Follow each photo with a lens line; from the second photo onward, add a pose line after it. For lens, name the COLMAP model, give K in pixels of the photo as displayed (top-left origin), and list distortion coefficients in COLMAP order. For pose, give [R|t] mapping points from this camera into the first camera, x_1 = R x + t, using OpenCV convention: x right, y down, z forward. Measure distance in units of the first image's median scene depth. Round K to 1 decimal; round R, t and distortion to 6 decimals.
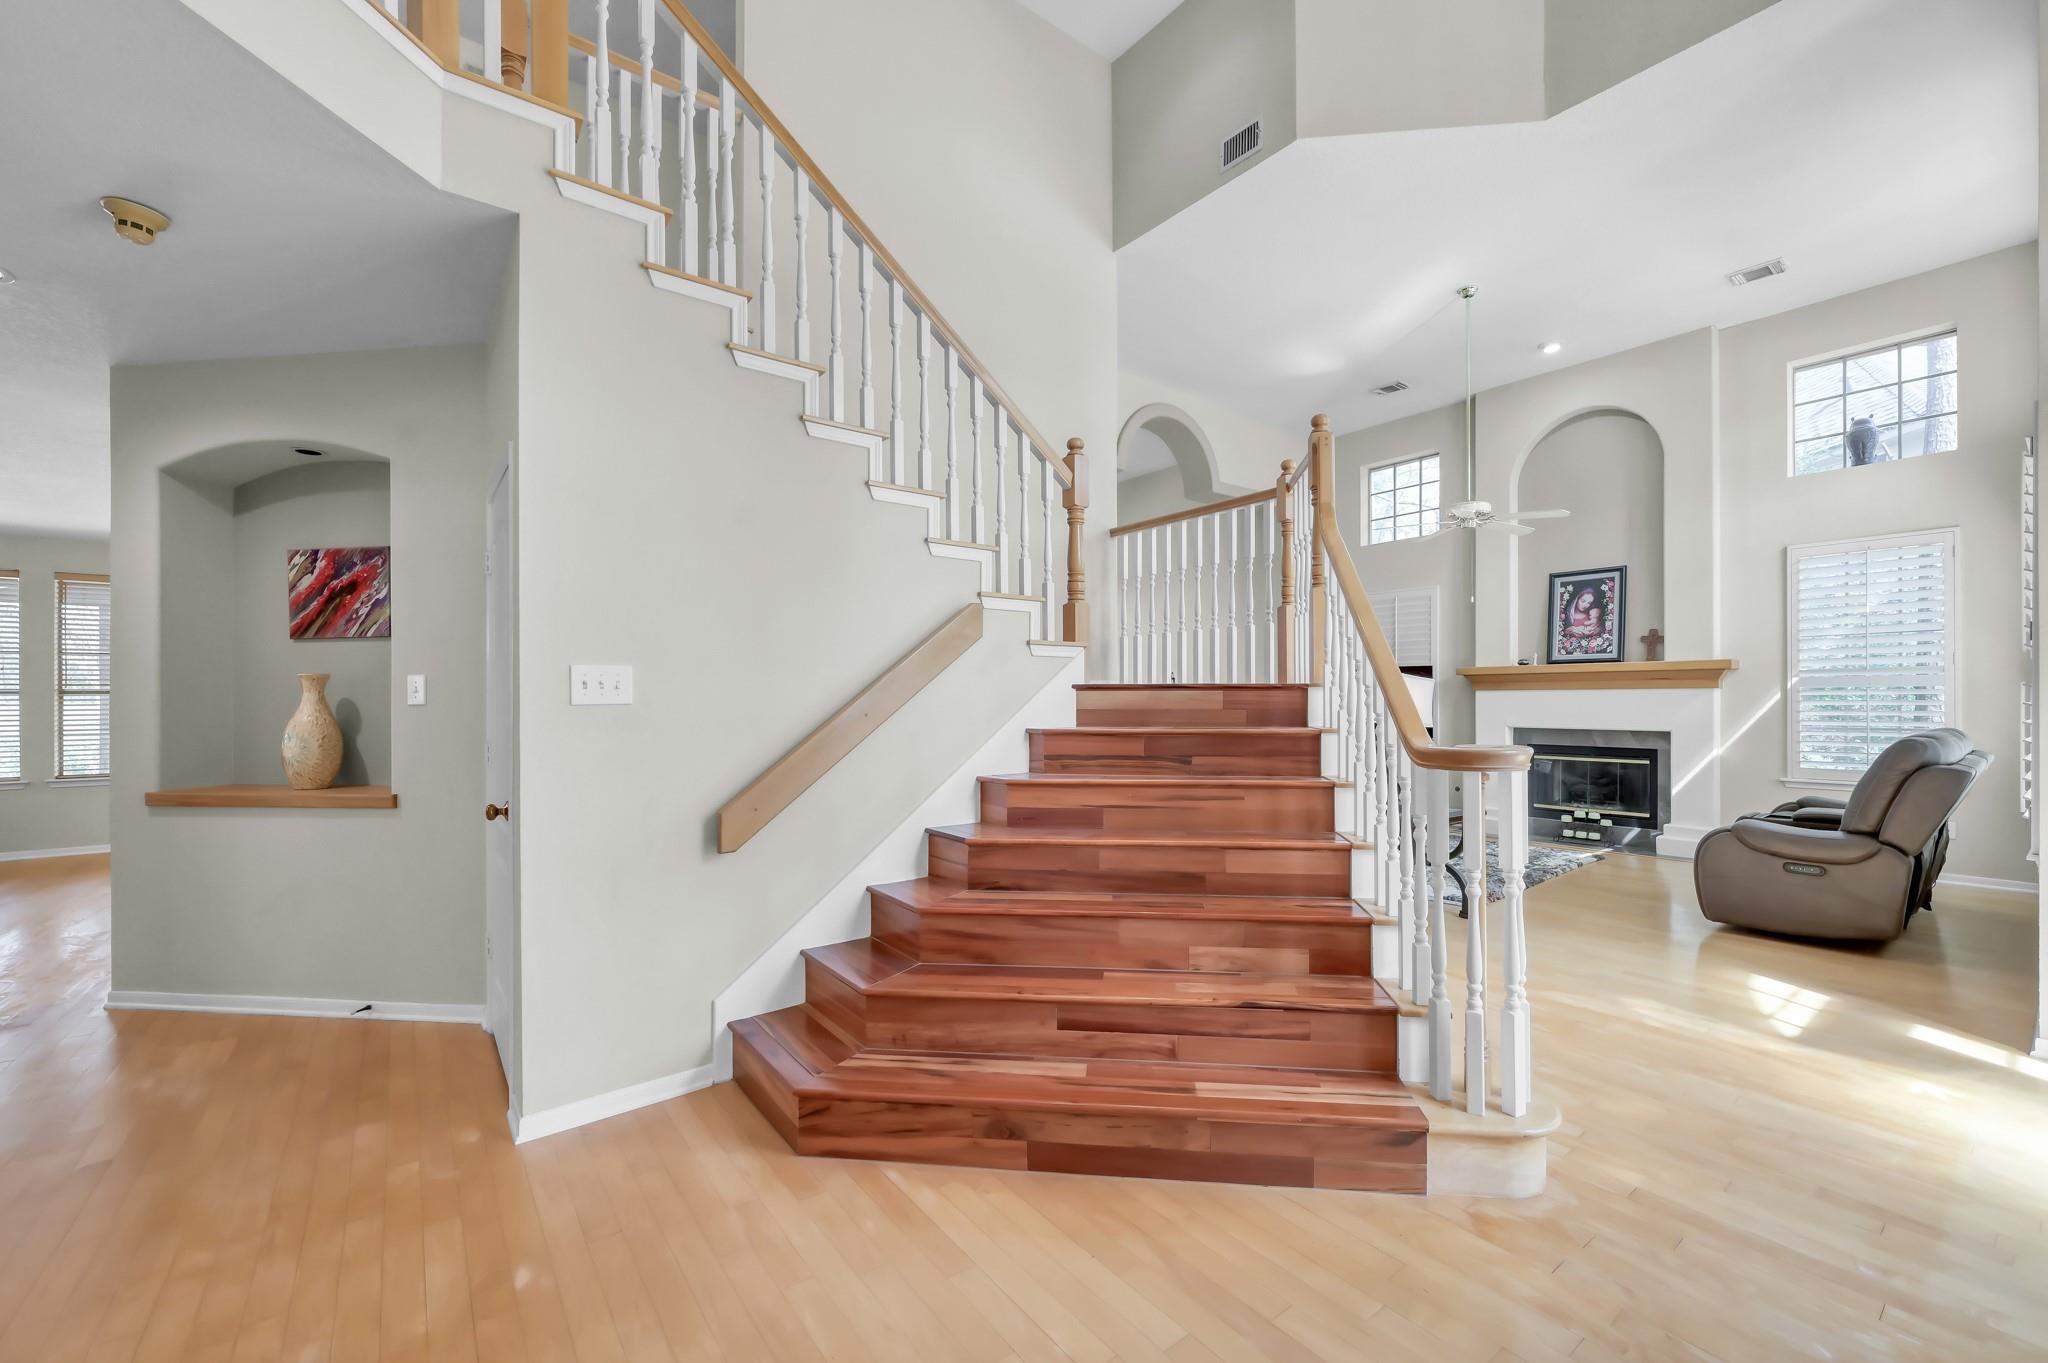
lens RADIAL K [[815.7, 0, 1032.5], [0, 815.7, 695.5], [0, 0, 1]] dist [0.000711, -0.000085]
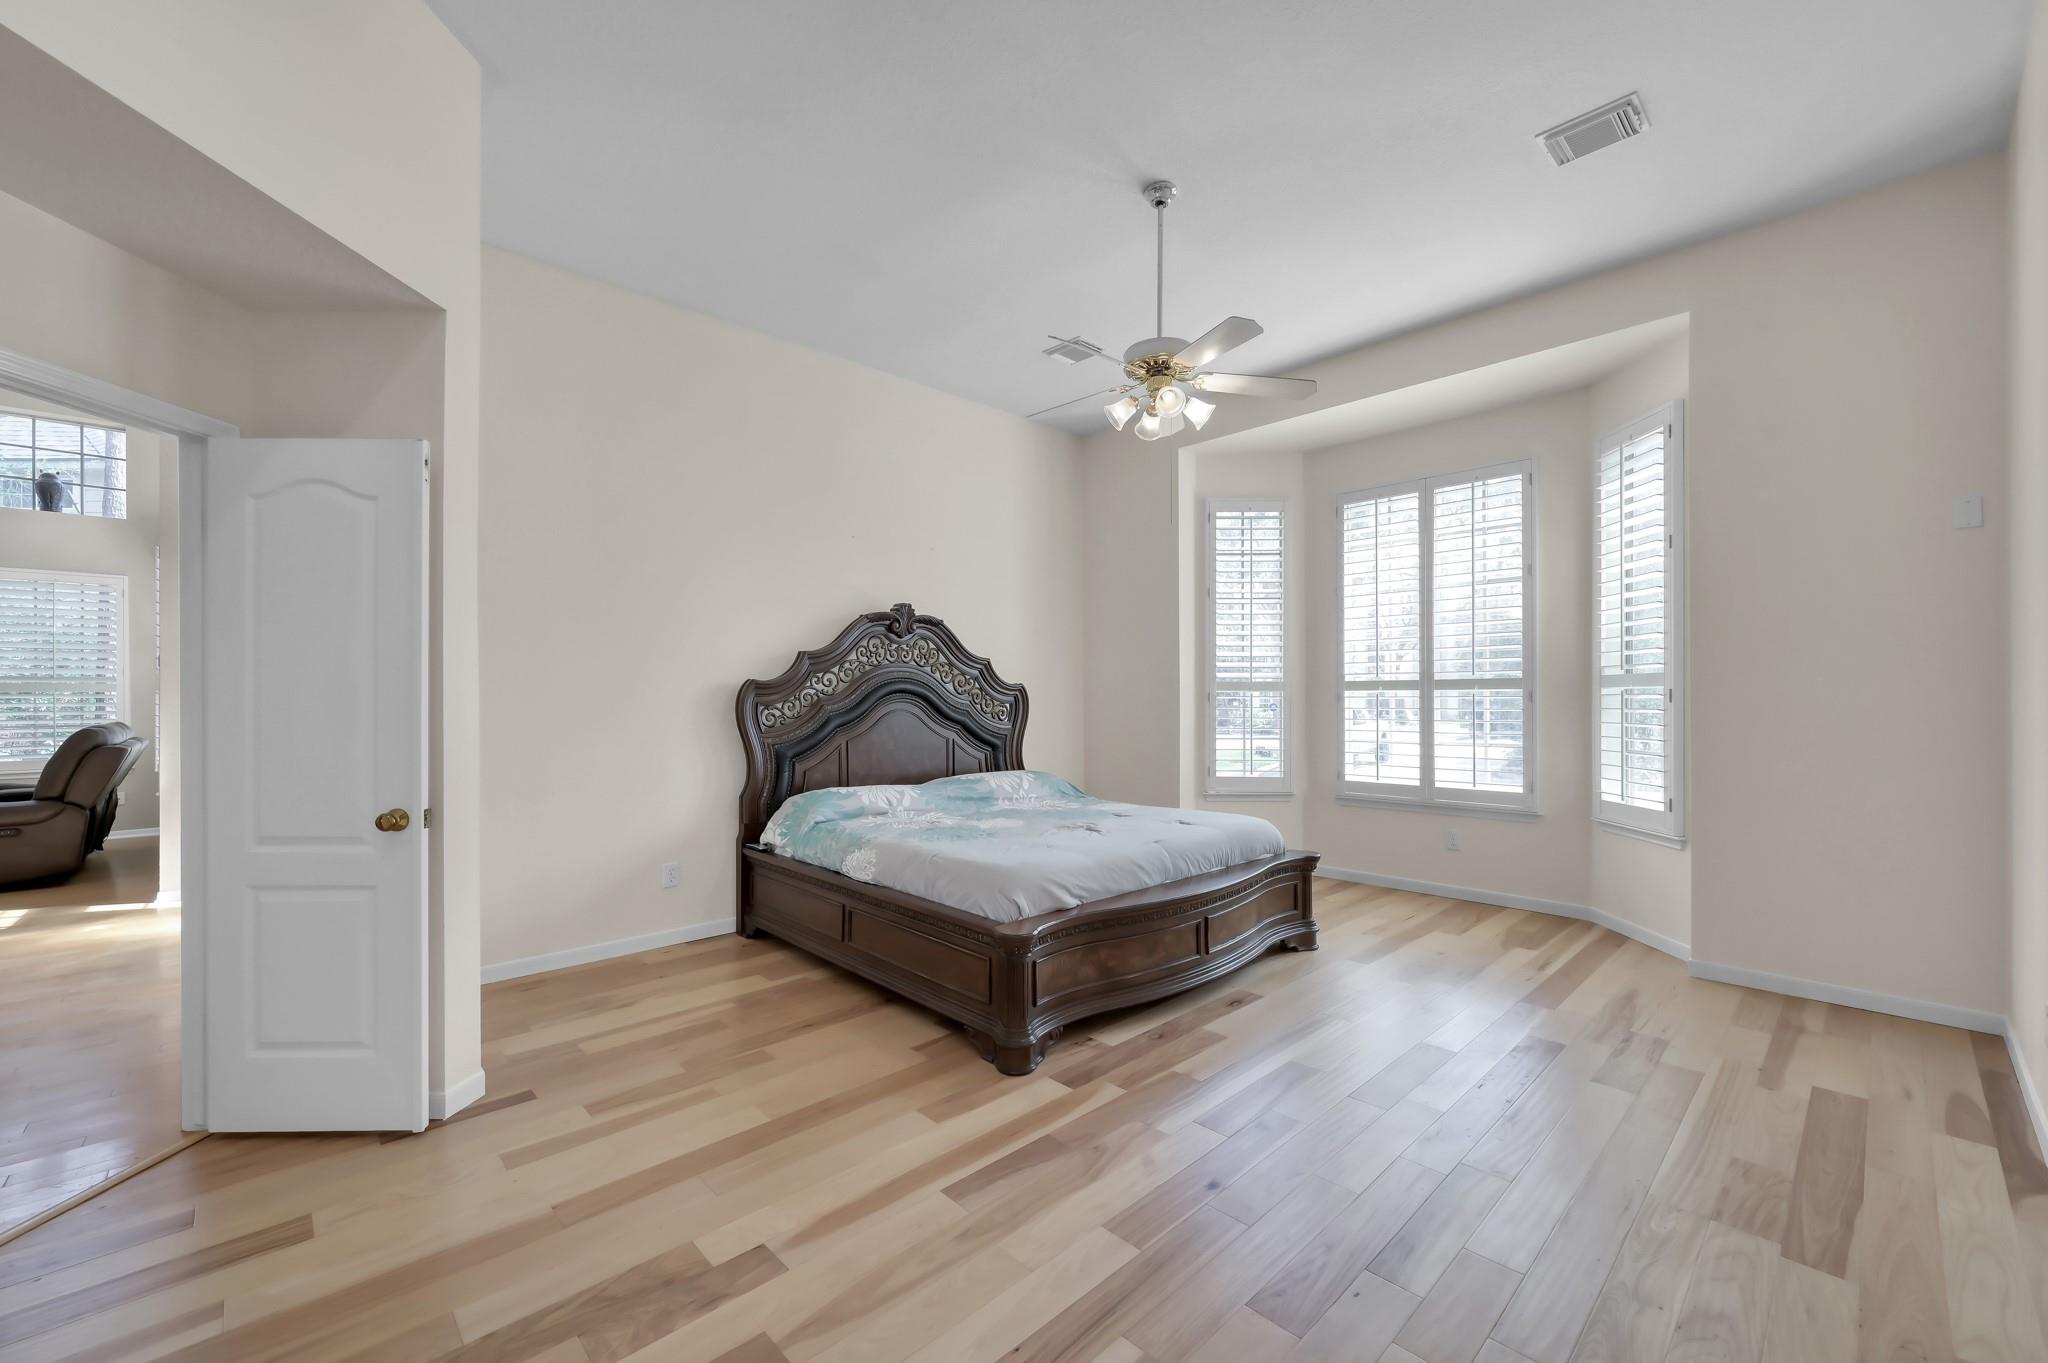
lens RADIAL K [[815.7, 0, 1038.8], [0, 815.7, 698.8], [0, 0, 1]] dist [0.000711, -0.000085]
pose [[-0.106381, 0.001753, 0.994324, -0.296478], [-0.000803, 0.999998, -0.001849, 0.000451], [-0.994325, -0.000995, -0.106380, -0.285762]]
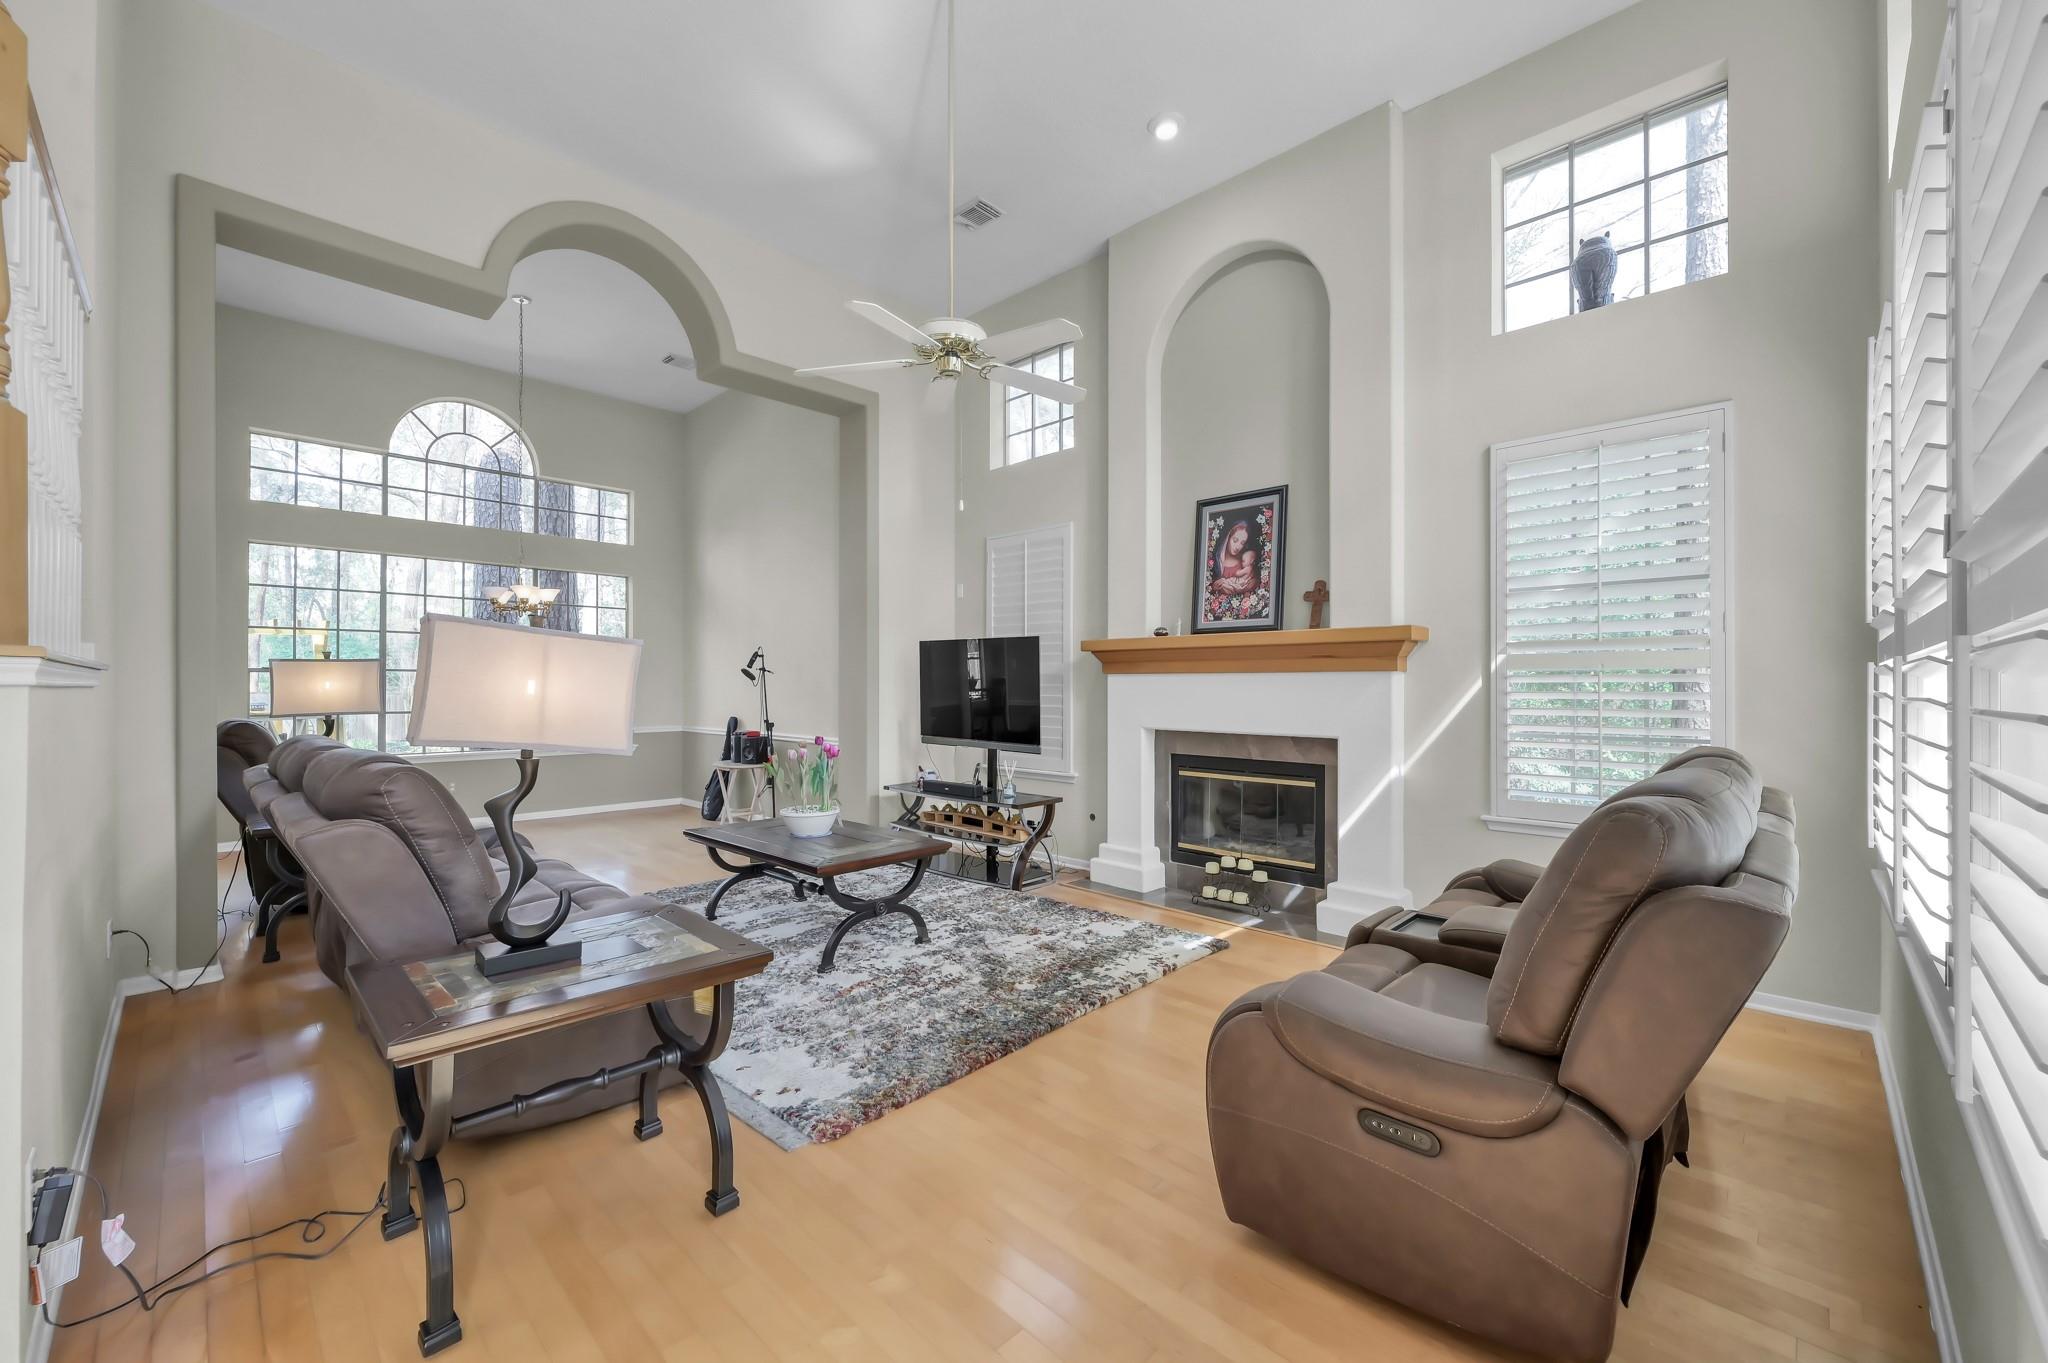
lens RADIAL K [[815.7, 0, 1015.4], [0, 815.7, 675.6], [0, 0, 1]] dist [0.000711, -0.000085]
pose [[0.990492, 0.007059, 0.137391, 0.411407], [-0.005908, 0.999944, -0.008785, 0.001598], [-0.137445, 0.007890, 0.990478, 0.370871]]
